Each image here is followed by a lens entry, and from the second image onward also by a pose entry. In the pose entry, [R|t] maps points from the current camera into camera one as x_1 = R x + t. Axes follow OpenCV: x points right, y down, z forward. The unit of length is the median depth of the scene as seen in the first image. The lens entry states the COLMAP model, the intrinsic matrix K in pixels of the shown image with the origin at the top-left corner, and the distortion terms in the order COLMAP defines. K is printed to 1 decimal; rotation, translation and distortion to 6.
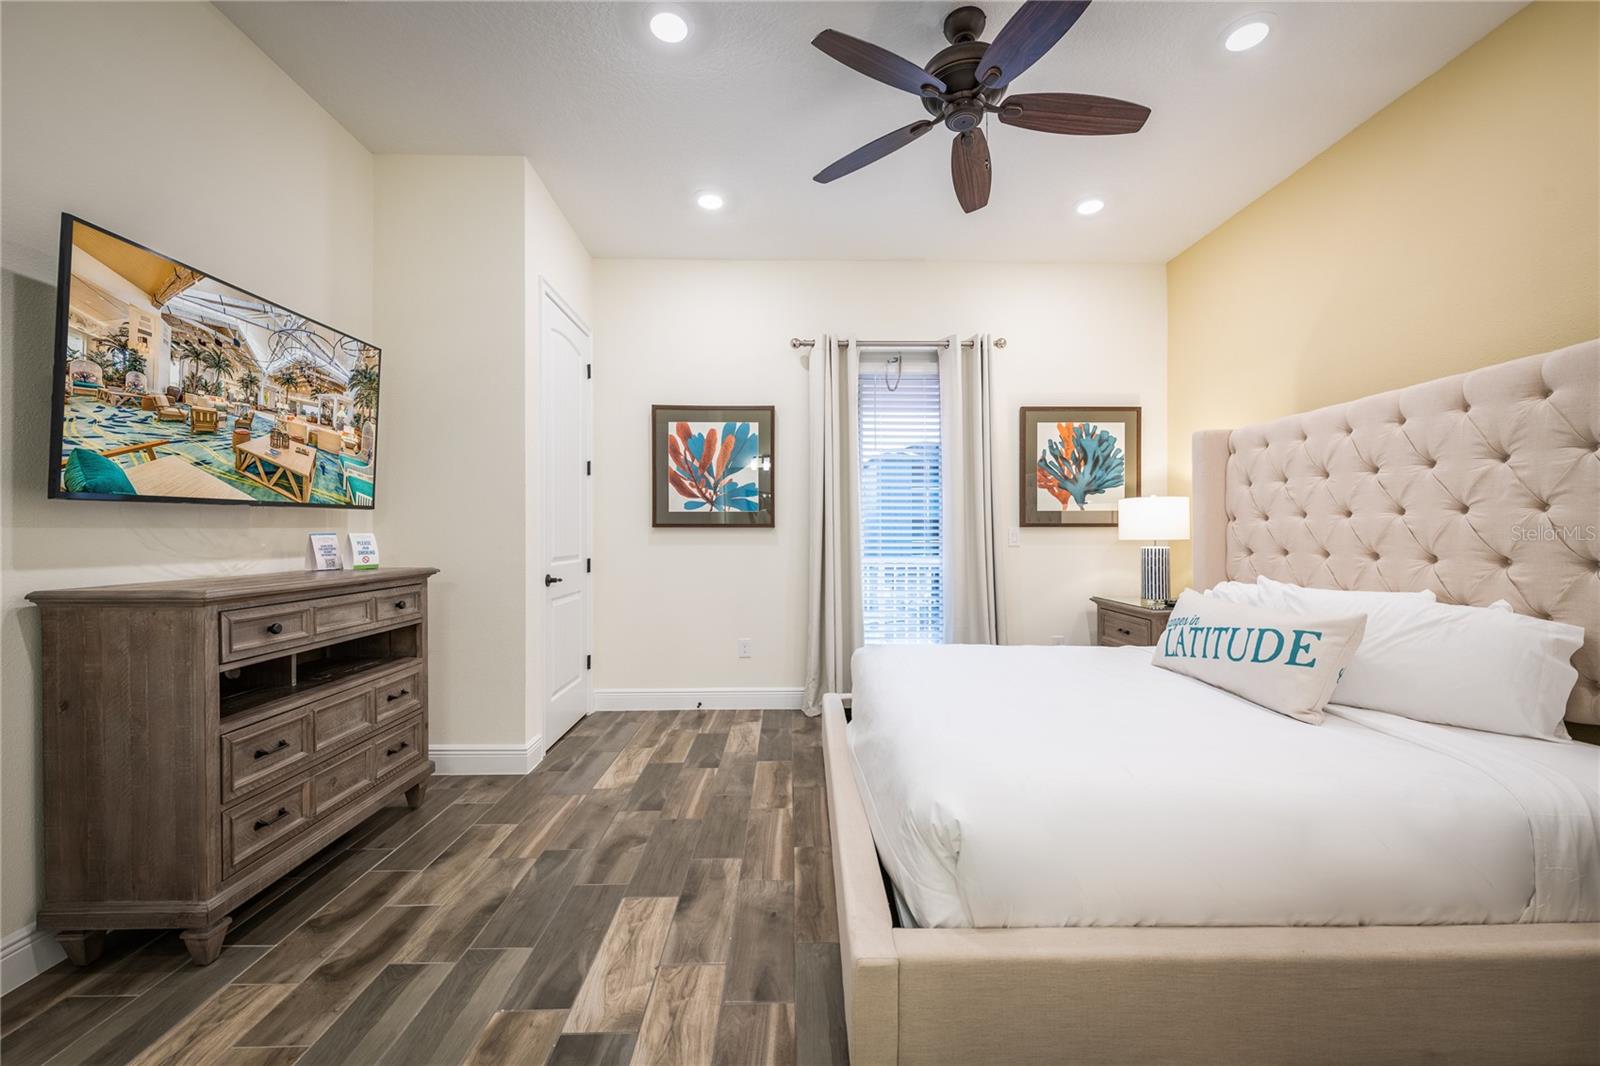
lens RADIAL K [[635.3, 0, 800.0], [0, 635.3, 533.0], [0, 0, 1]] dist [0.002910, 0.000052]
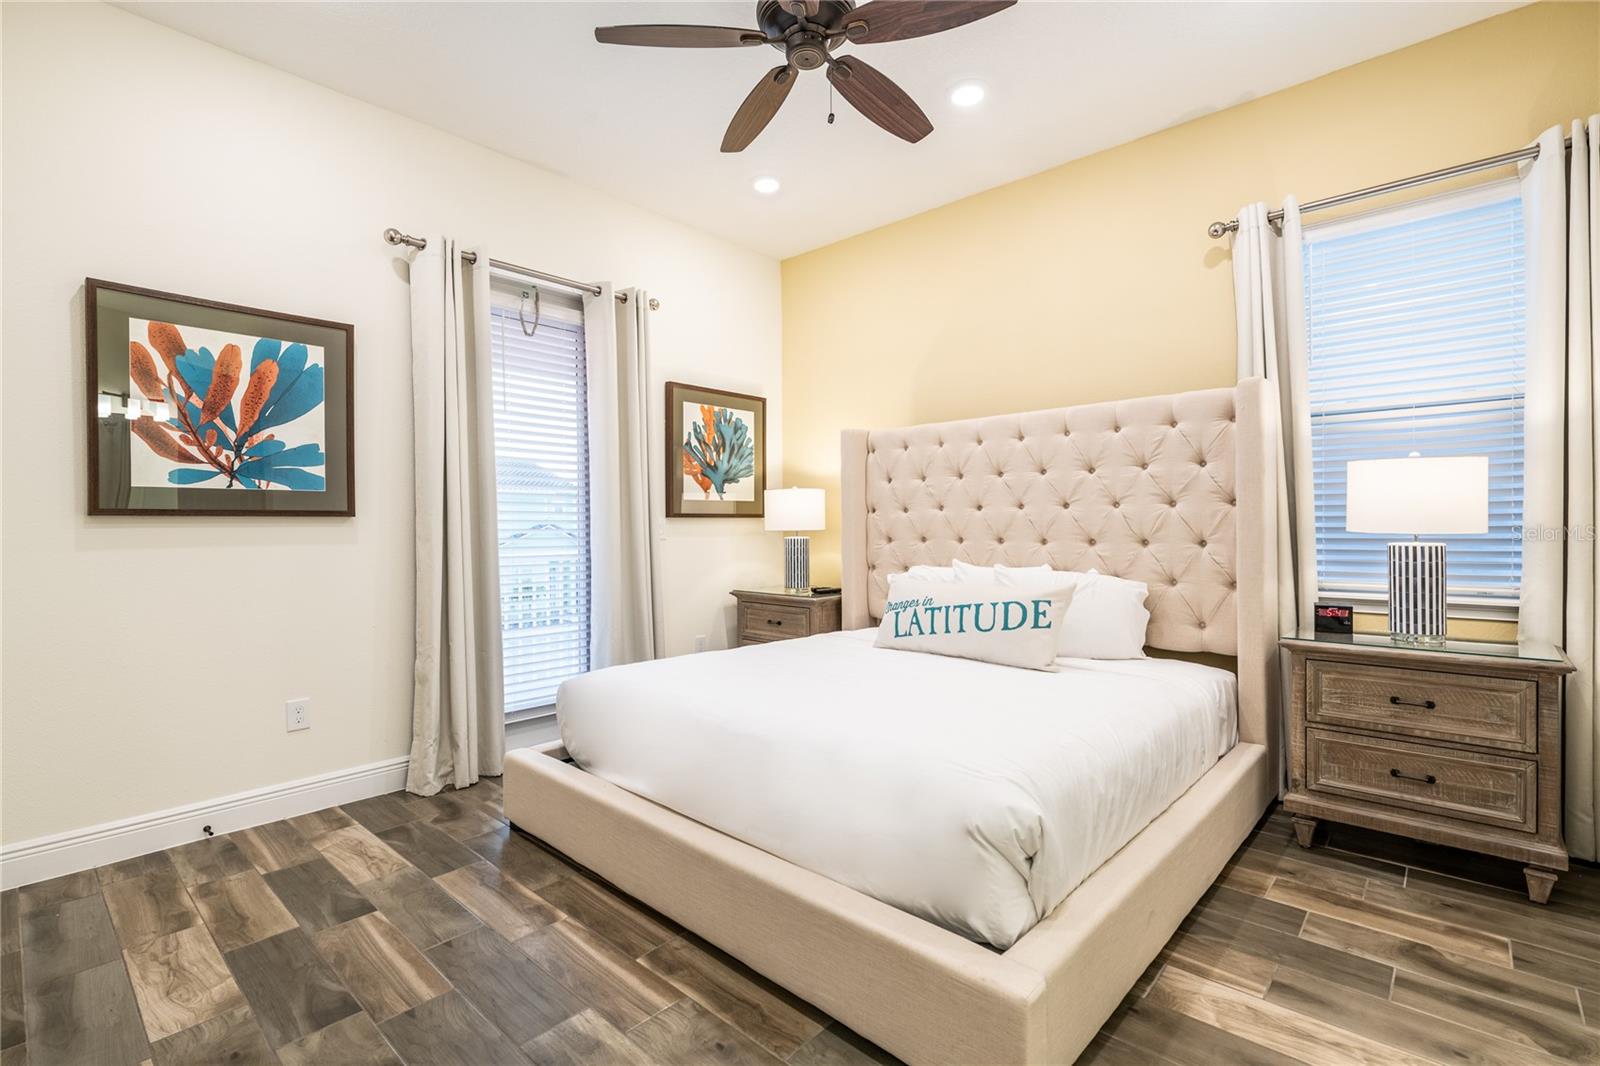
lens RADIAL K [[735.9, 0, 802.6], [0, 735.9, 529.9], [0, 0, 1]] dist [0.014117, -0.009344]
pose [[0.680542, -0.008829, 0.732656, -0.299786], [0.004244, 0.999958, 0.008108, 0.000479], [-0.732697, -0.002408, 0.680551, 0.179195]]
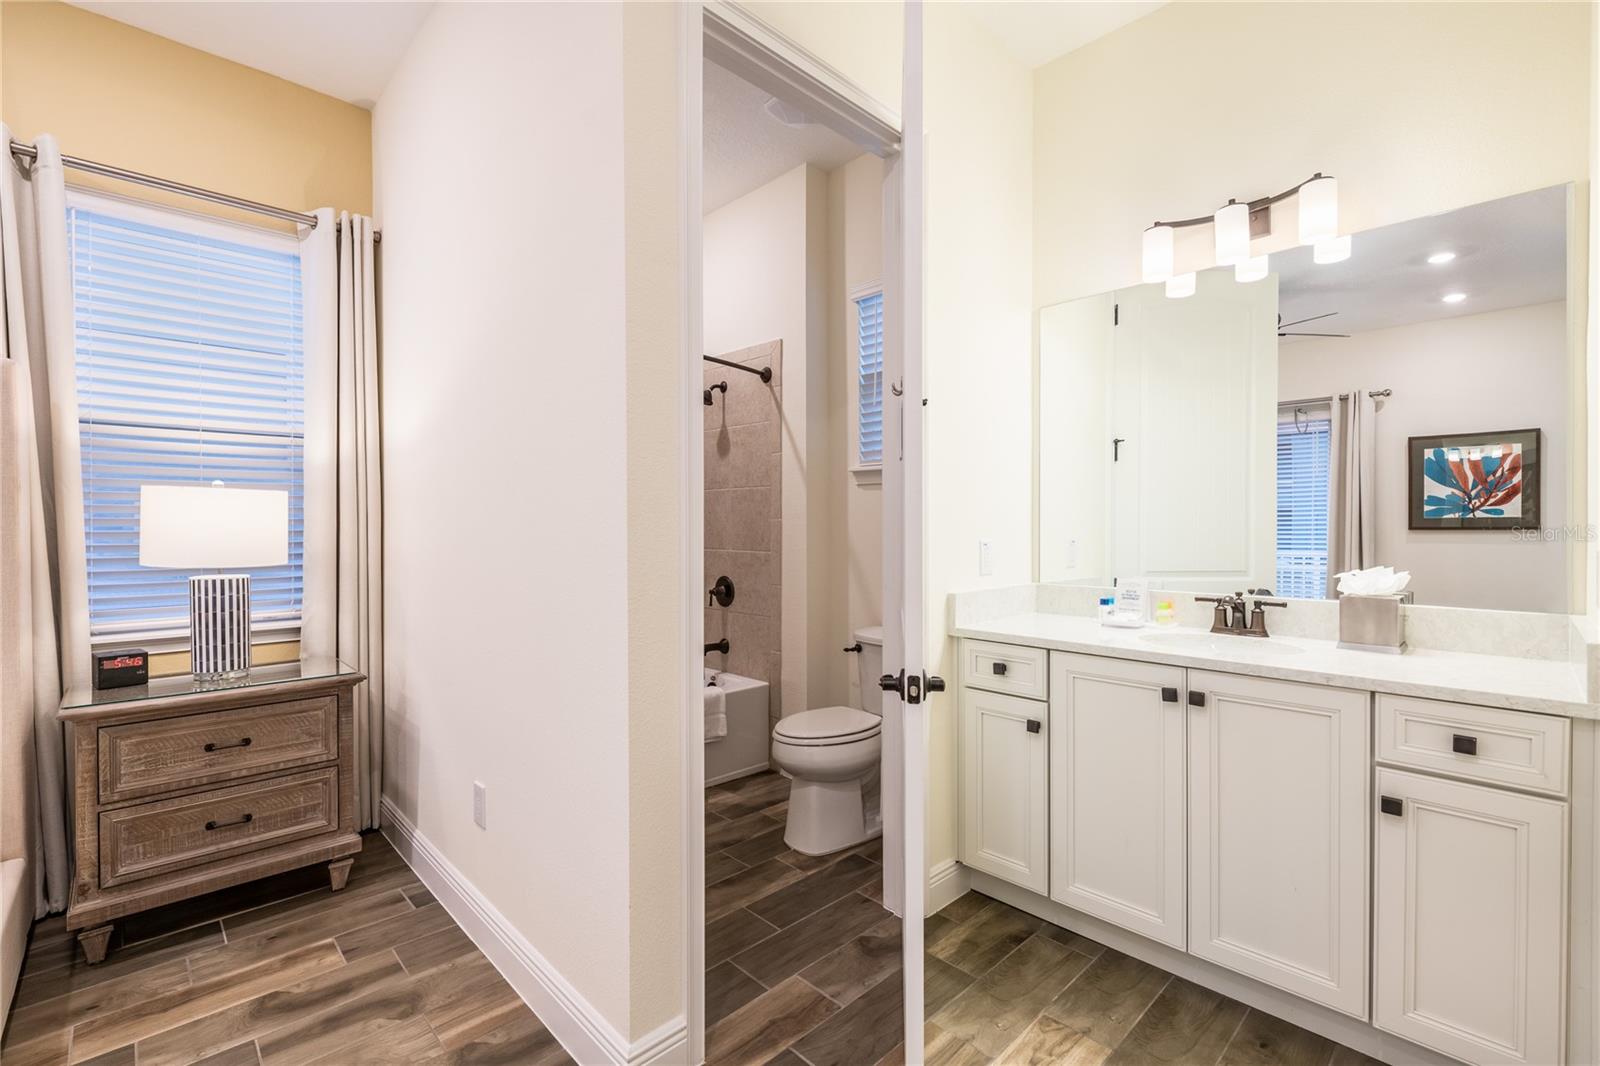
lens RADIAL K [[707.1, 0, 800.0], [0, 707.1, 533.0], [0, 0, 1]] dist [-0.001927, -0.000770]
pose [[-0.683267, -0.002995, 0.730162, -0.227652], [0.000009, 0.999992, 0.004110, -0.017450], [-0.730168, 0.002815, -0.683262, 0.270165]]
